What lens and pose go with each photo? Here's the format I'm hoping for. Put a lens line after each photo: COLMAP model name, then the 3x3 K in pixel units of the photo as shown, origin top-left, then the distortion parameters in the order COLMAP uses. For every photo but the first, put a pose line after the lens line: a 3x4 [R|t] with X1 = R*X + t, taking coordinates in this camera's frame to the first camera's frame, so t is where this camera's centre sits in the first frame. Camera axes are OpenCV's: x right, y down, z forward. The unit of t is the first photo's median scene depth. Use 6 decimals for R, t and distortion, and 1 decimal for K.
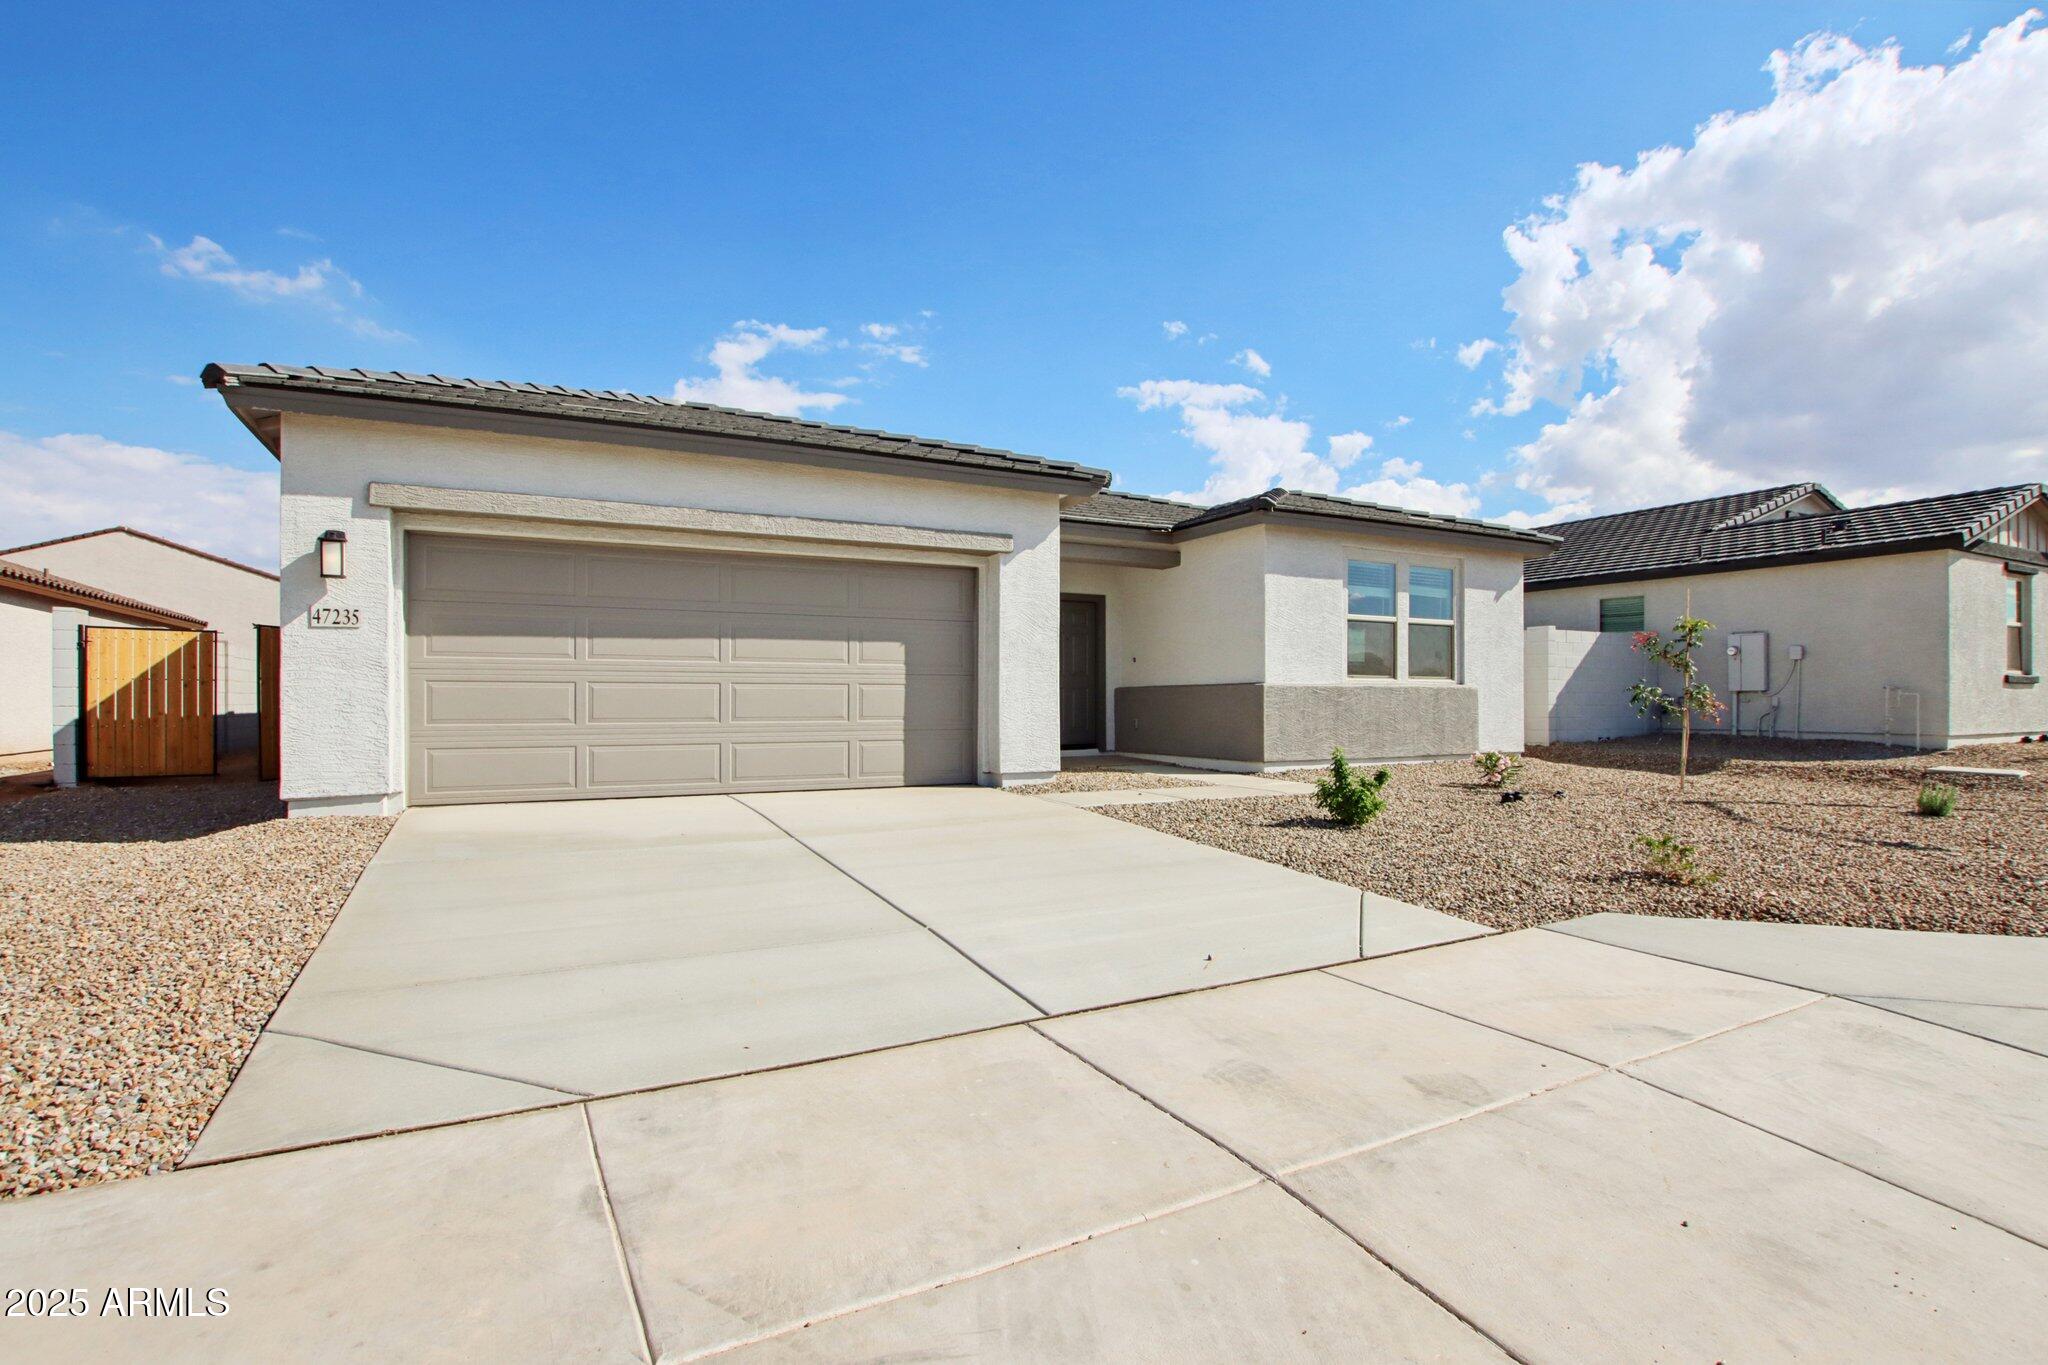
lens RADIAL K [[958.1, 0, 1021.5], [0, 958.1, 686.0], [0, 0, 1]] dist [0.009382, -0.001032]
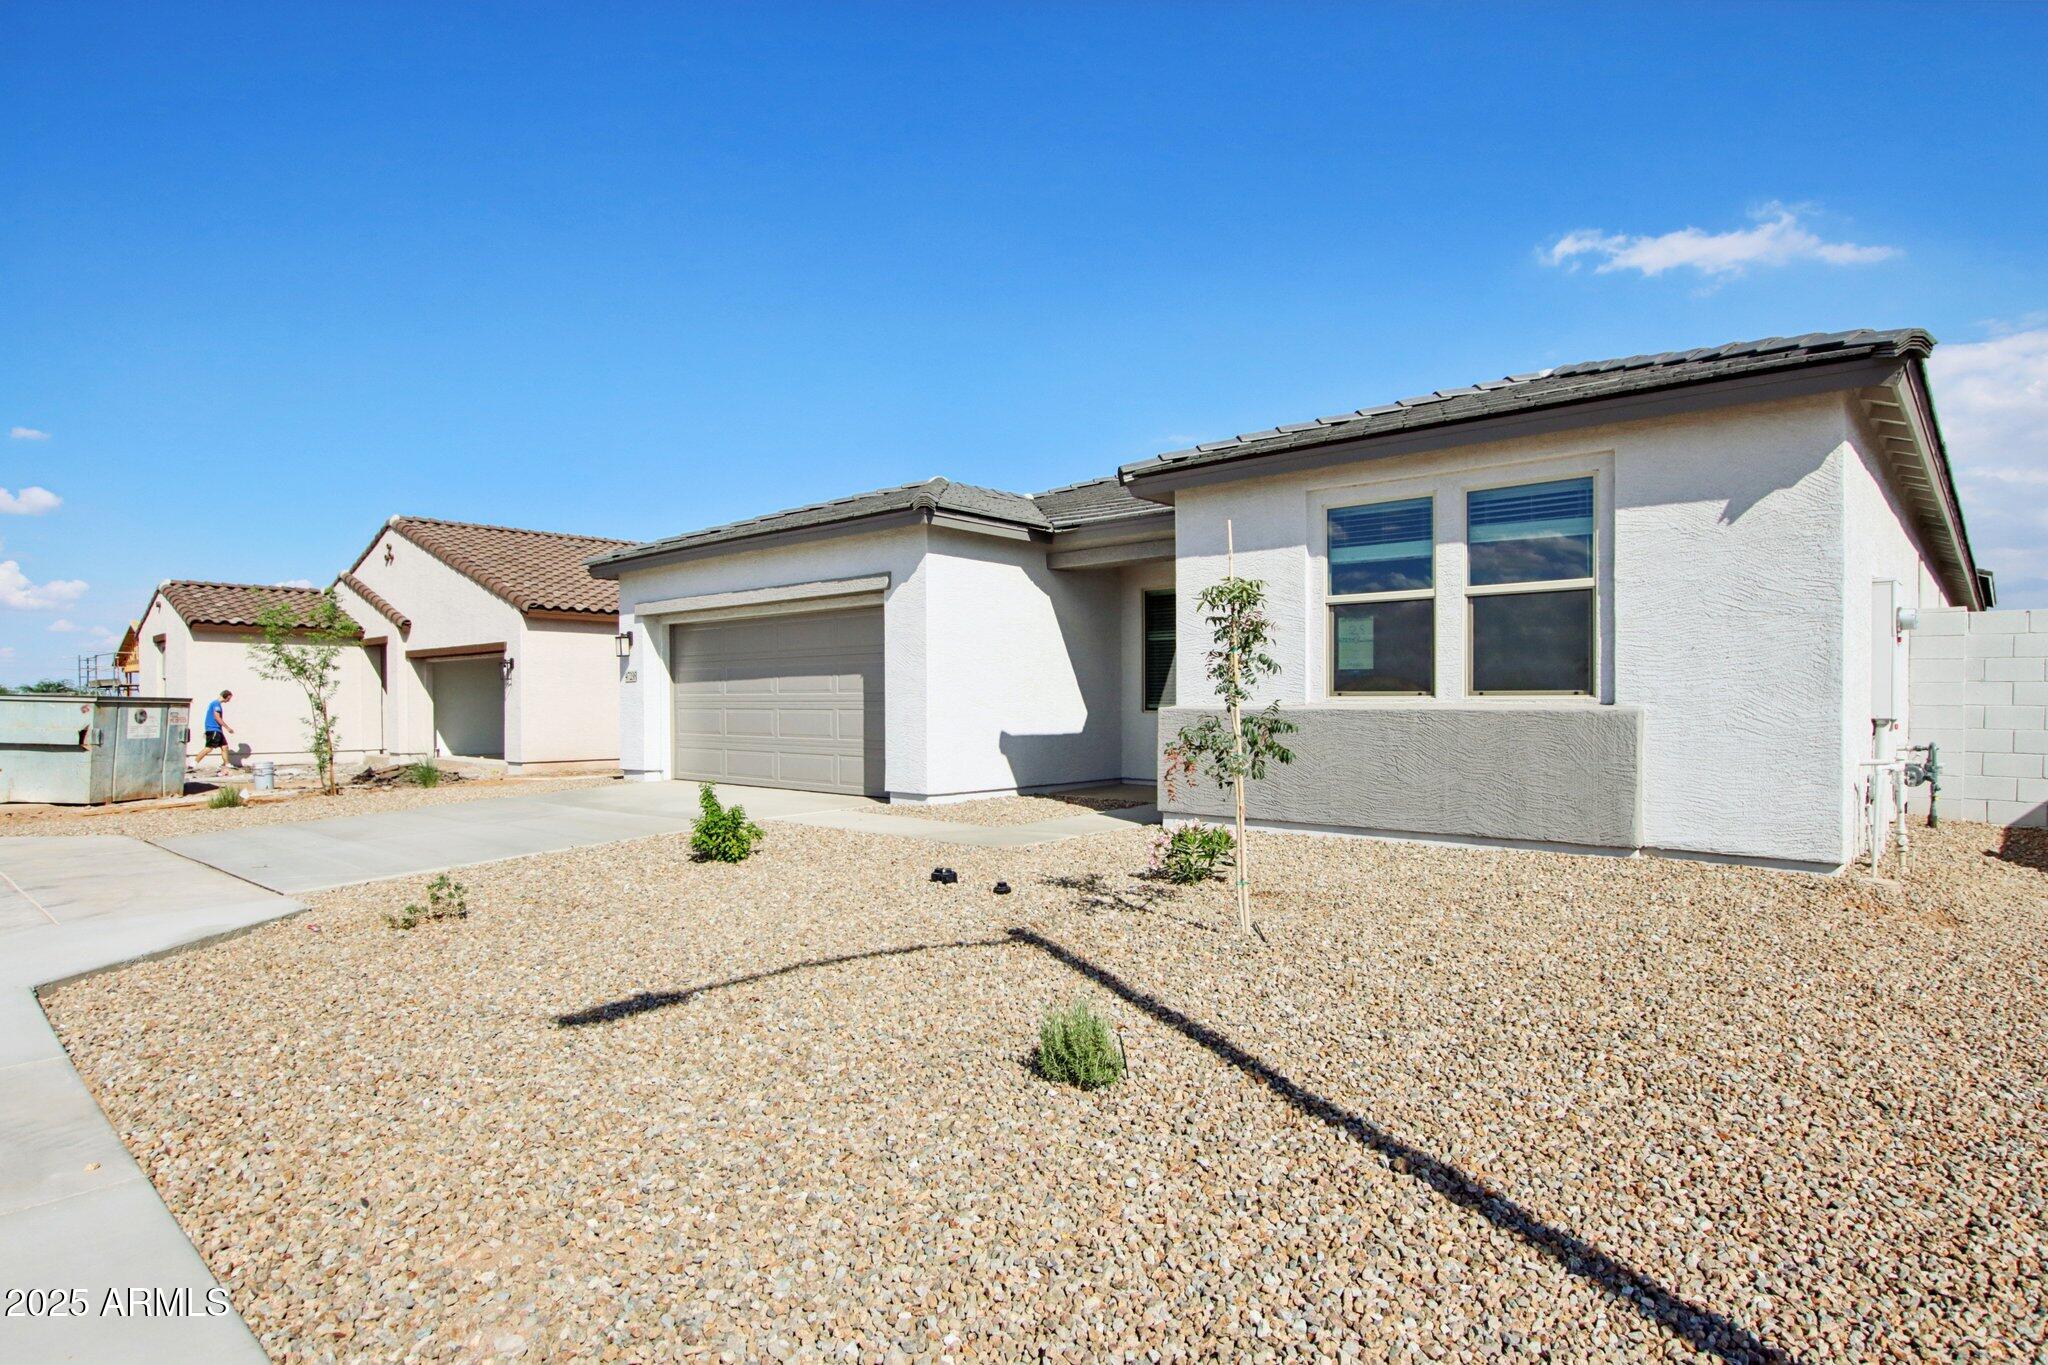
lens RADIAL K [[1143.6, 0, 1024.0], [0, 1143.6, 693.7], [0, 0, 1]] dist [-0.003237, -0.000077]
pose [[0.340289, -0.017243, -0.940163, 0.955274], [0.000566, 0.999835, -0.018132, 0.003368], [0.940321, 0.005638, 0.340243, 0.536600]]
